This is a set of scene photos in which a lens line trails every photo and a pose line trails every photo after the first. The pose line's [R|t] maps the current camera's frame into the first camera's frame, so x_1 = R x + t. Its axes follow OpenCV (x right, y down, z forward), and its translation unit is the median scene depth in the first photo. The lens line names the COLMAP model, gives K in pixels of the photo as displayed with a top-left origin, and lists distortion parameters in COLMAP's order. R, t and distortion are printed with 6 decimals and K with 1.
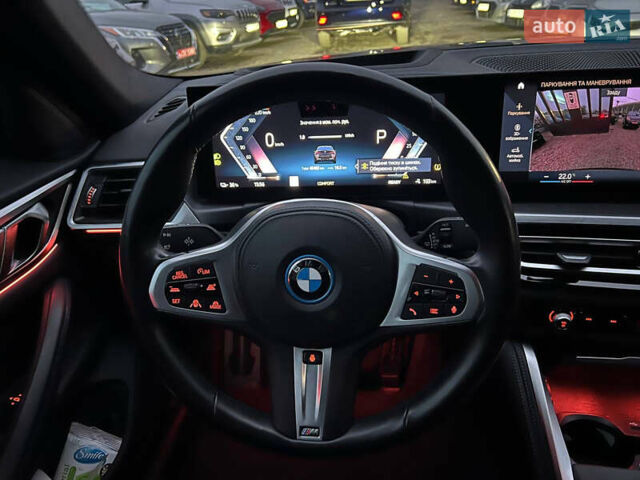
lens RADIAL K [[486.7, 0, 310.6], [0, 486.7, 244.9], [0, 0, 1]] dist [0.053149, -0.062937]
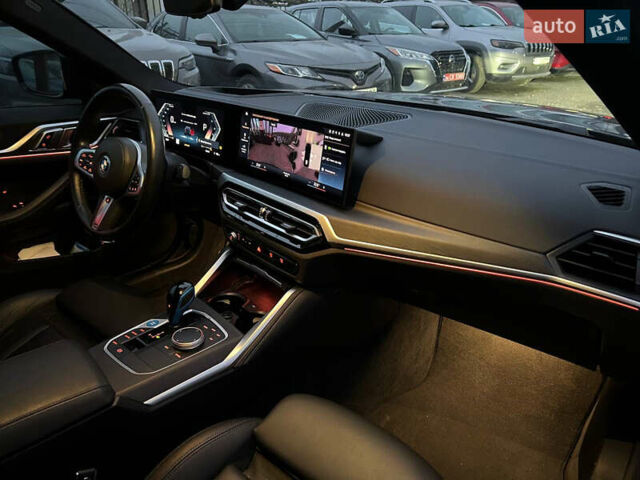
lens RADIAL K [[480.1, 0, 320.0], [0, 480.1, 240.0], [0, 0, 1]] dist [0.051890, -0.054212]
pose [[0.813682, 0.301584, -0.496960, 1.612033], [-0.320803, 0.945890, 0.048762, -0.030400], [0.484775, 0.119749, 0.866402, -0.427224]]
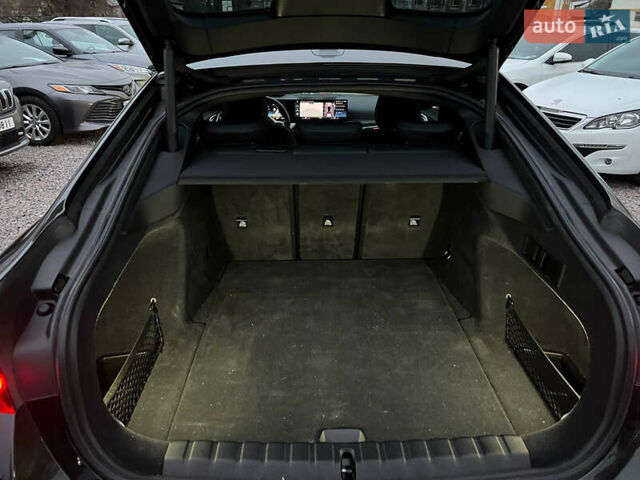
lens RADIAL K [[485.2, 0, 320.0], [0, 485.2, 240.0], [0, 0, 1]] dist [0.051675, -0.053949]
pose [[0.991023, 0.010152, 0.133305, -0.064120], [-0.000490, 0.997381, -0.072319, 1.613309], [-0.133690, 0.071605, 0.988433, -4.321099]]
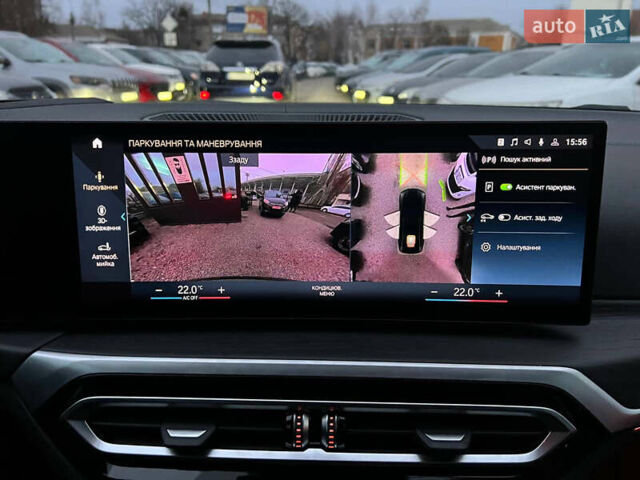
lens RADIAL K [[488.0, 0, 320.0], [0, 488.0, 240.0], [0, 0, 1]] dist [0.045688, -0.051174]
pose [[0.975662, 0.004128, 0.219239, 0.510117], [0.029510, 0.988256, -0.149933, -0.097820], [-0.217283, 0.152754, 0.964082, 0.341340]]
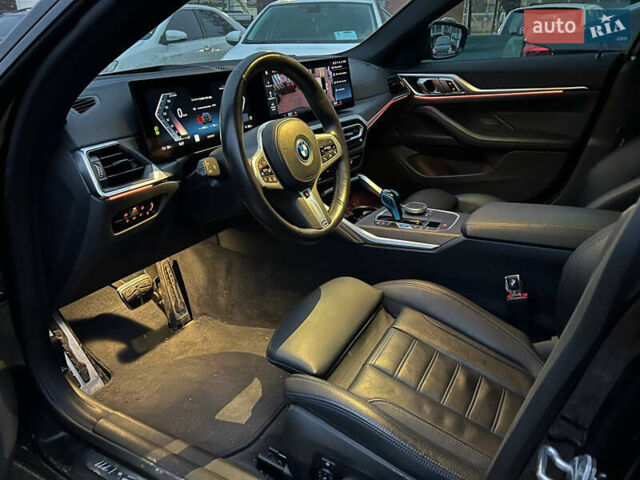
lens RADIAL K [[480.1, 0, 320.0], [0, 480.1, 240.0], [0, 0, 1]] dist [0.051890, -0.054212]
pose [[0.401729, -0.313988, 0.860247, -1.317574], [0.417470, 0.898885, 0.133135, 0.121095], [-0.815066, 0.305643, 0.492189, 0.026018]]
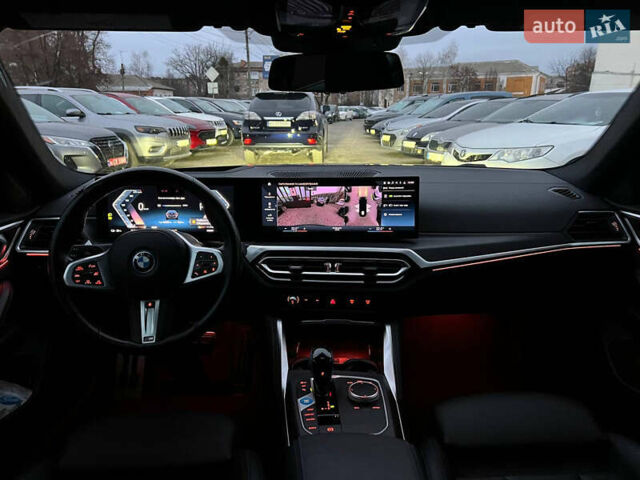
lens RADIAL K [[482.7, 0, 320.0], [0, 482.7, 240.0], [0, 0, 1]] dist [0.074191, -0.116770]
pose [[0.987569, 0.022955, 0.155500, 0.297554], [0.012836, 0.974197, -0.225334, 0.326328], [-0.156661, 0.224529, 0.961792, -0.831858]]
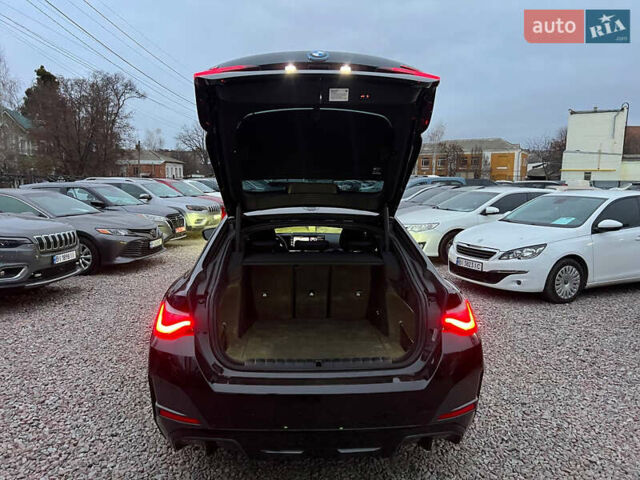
lens RADIAL K [[485.2, 0, 320.0], [0, 485.2, 240.0], [0, 0, 1]] dist [0.051675, -0.053949]
pose [[0.986907, 0.050397, 0.153213, -0.376939], [0.007659, 0.934214, -0.356631, 2.613652], [-0.161107, 0.353135, 0.921596, -6.533921]]
